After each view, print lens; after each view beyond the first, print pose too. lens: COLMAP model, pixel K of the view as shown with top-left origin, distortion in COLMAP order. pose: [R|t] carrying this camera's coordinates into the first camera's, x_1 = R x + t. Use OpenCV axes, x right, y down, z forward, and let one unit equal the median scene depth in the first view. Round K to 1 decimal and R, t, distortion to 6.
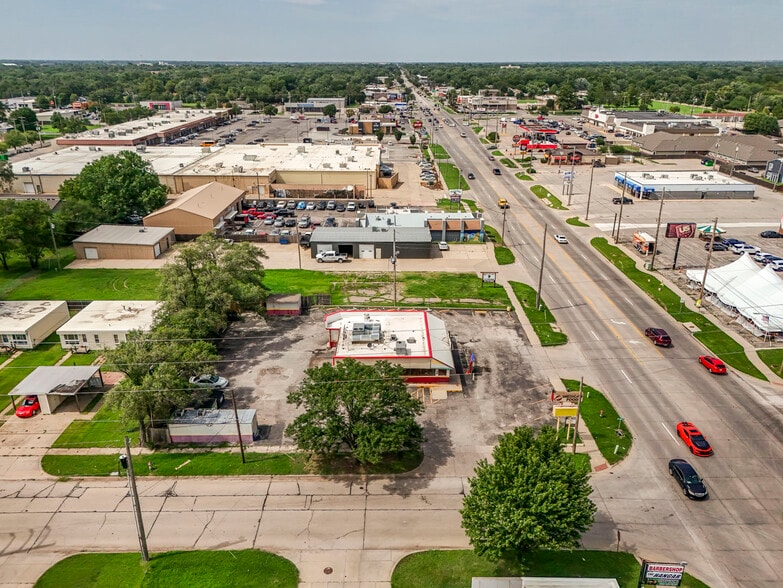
lens RADIAL K [[575.0, 0, 392.7], [0, 575.0, 303.5], [0, 0, 1]] dist [0.088591, -0.105222]
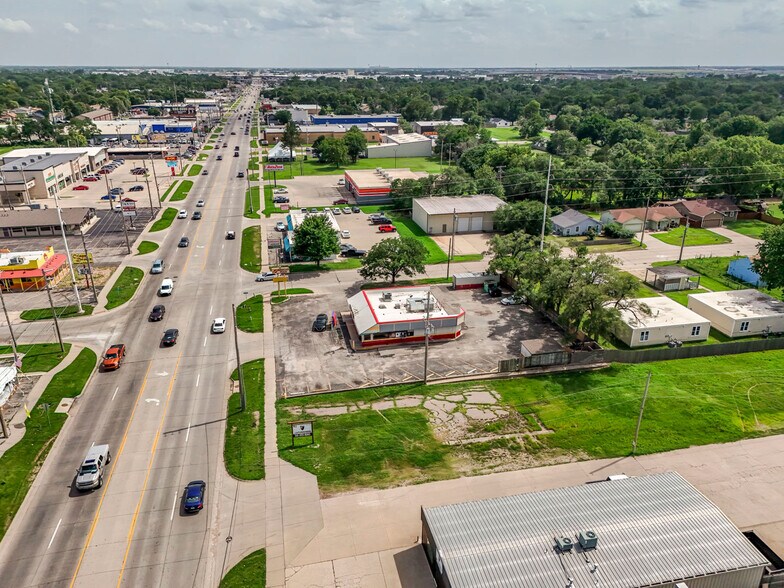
lens RADIAL K [[573.8, 0, 394.1], [0, 573.8, 294.3], [0, 0, 1]] dist [0.086204, -0.106323]
pose [[-0.977332, 0.074527, -0.198161, 0.168189], [-0.083855, 0.723175, 0.685556, -0.538629], [0.194397, 0.686632, -0.700532, 1.244858]]
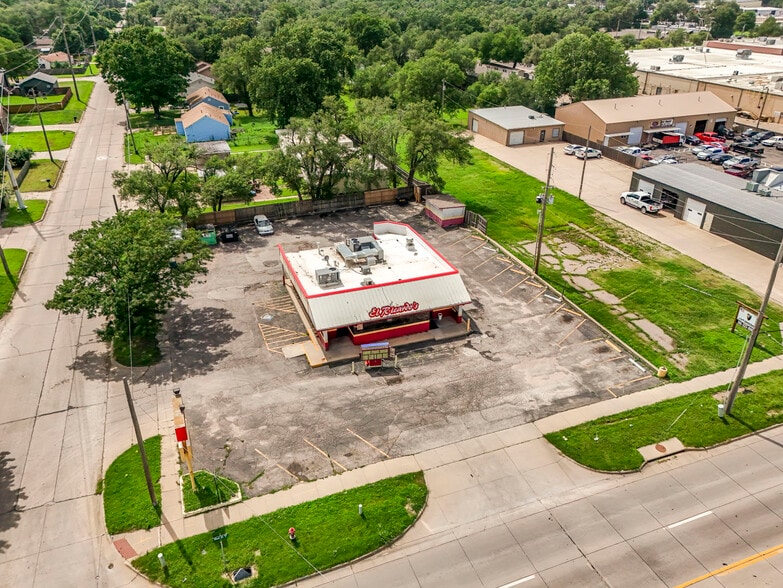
lens RADIAL K [[575.0, 0, 392.7], [0, 575.0, 303.5], [0, 0, 1]] dist [0.088591, -0.105222]
pose [[0.354582, 0.454586, -0.817082, 0.413309], [-0.360736, 0.872716, 0.328992, -0.100437], [0.862636, 0.178097, 0.473435, 0.475649]]
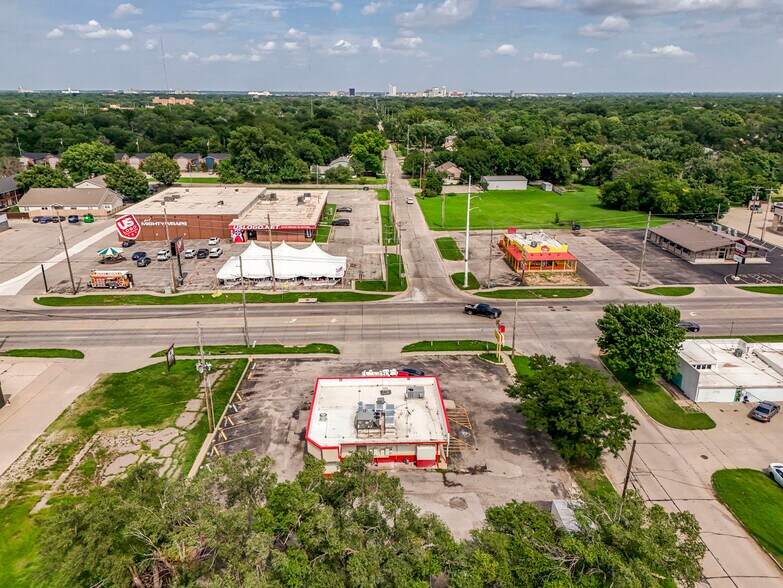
lens RADIAL K [[575.0, 0, 392.7], [0, 575.0, 303.5], [0, 0, 1]] dist [0.088591, -0.105222]
pose [[-0.036797, -0.342607, 0.938758, -0.498921], [0.381725, 0.863340, 0.330046, -0.225538], [-0.923543, 0.370492, 0.099014, 0.575046]]
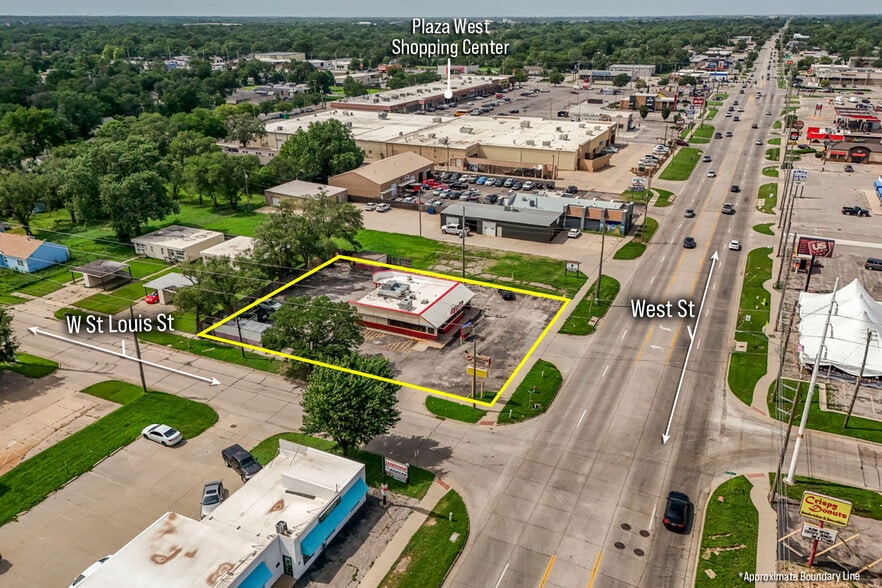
lens RADIAL K [[654.4, 0, 441.7], [0, 654.4, 314.4], [0, 0, 1]] dist [0.091835, -0.125956]
pose [[0.902138, 0.174686, -0.394502, 0.391342], [-0.163150, 0.984595, 0.062893, 0.001265], [0.399411, 0.007625, 0.916740, -0.119878]]
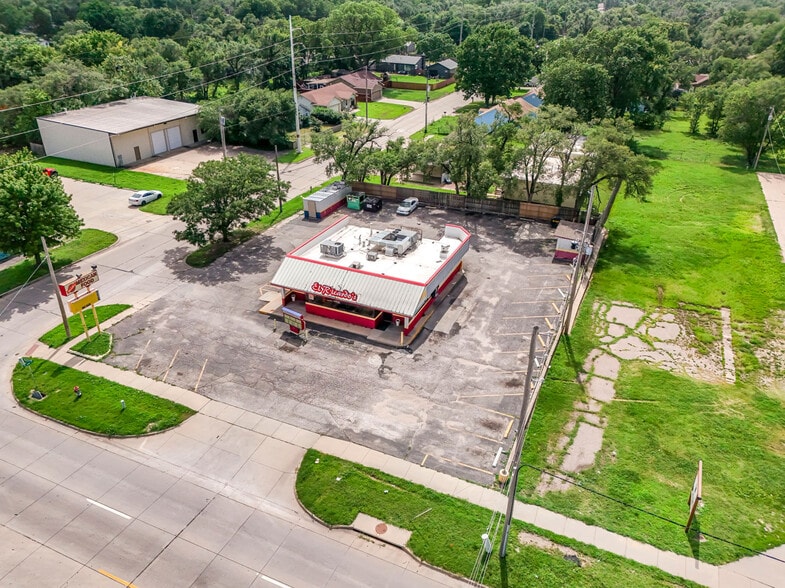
lens RADIAL K [[576.4, 0, 393.7], [0, 576.4, 303.6], [0, 0, 1]] dist [0.088591, -0.105222]
pose [[-0.409415, 0.438719, -0.799941, 0.407036], [-0.362585, 0.726337, 0.583924, -0.225220], [0.837205, 0.529114, -0.138300, 0.783052]]
